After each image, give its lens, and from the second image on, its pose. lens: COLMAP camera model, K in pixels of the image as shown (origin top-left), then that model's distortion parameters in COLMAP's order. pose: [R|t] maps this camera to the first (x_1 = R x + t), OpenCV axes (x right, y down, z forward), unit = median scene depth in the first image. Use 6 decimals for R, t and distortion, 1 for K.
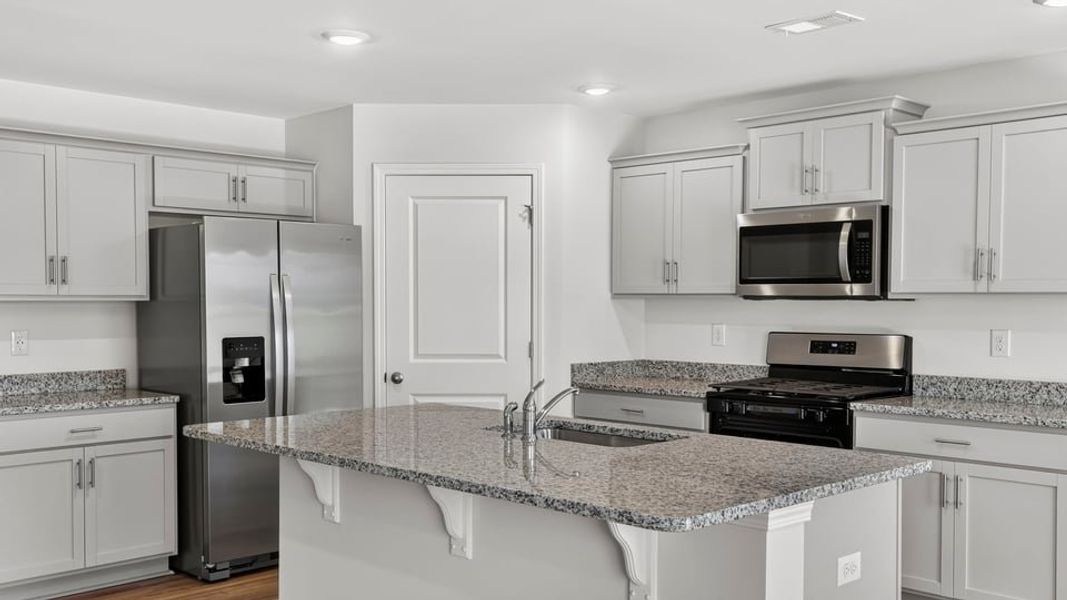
lens RADIAL K [[1033.6, 0, 530.0], [0, 1033.6, 333.3], [0, 0, 1]] dist [0.059348, 0.013226]
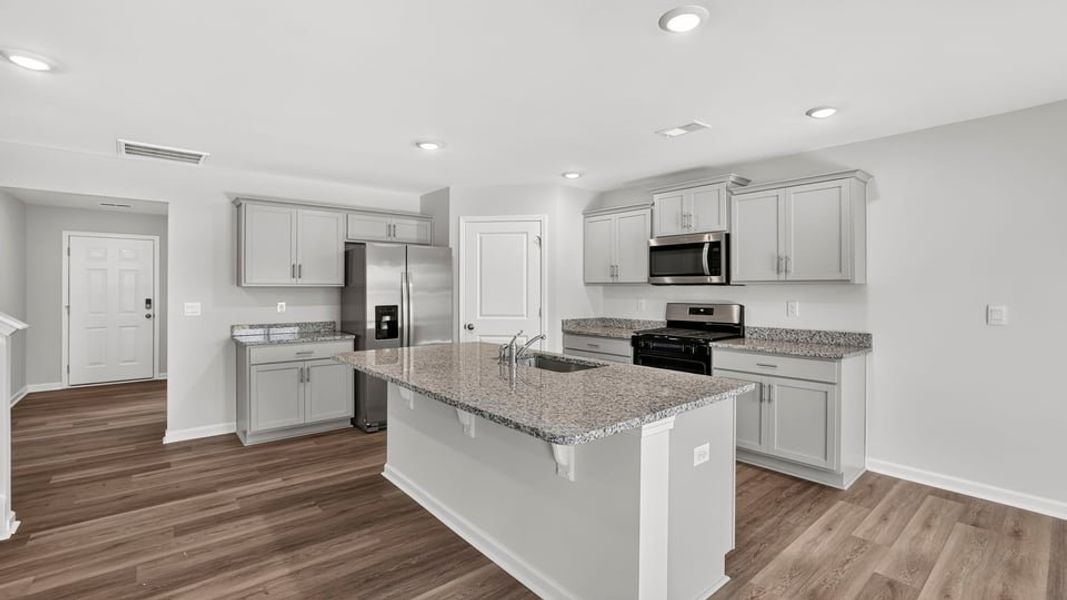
lens RADIAL K [[469.0, 0, 532.5], [0, 469.0, 285.2], [0, 0, 1]] dist [-0.047528, 0.018808]
pose [[0.996846, -0.001768, -0.079340, 0.064085], [-0.001474, 0.999167, -0.040777, 0.001531], [0.079346, 0.040765, 0.996013, 0.163679]]
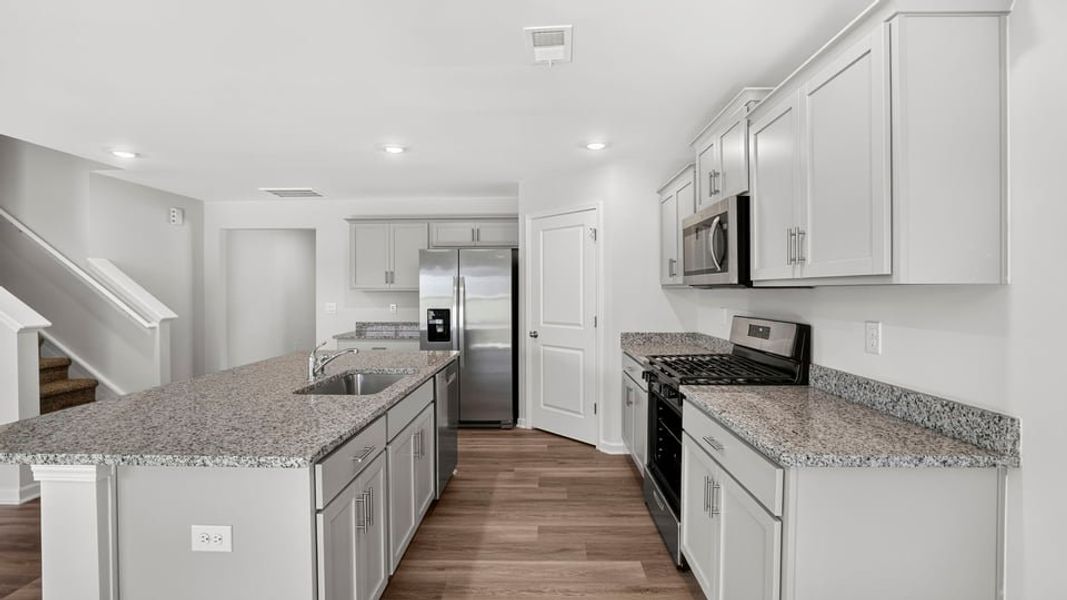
lens RADIAL K [[469.0, 0, 532.5], [0, 469.0, 285.2], [0, 0, 1]] dist [-0.047528, 0.018808]
pose [[0.700248, -0.010507, -0.713822, 0.504892], [-0.019858, 0.999218, -0.034187, -0.014722], [0.713623, 0.038115, 0.699492, 0.516193]]
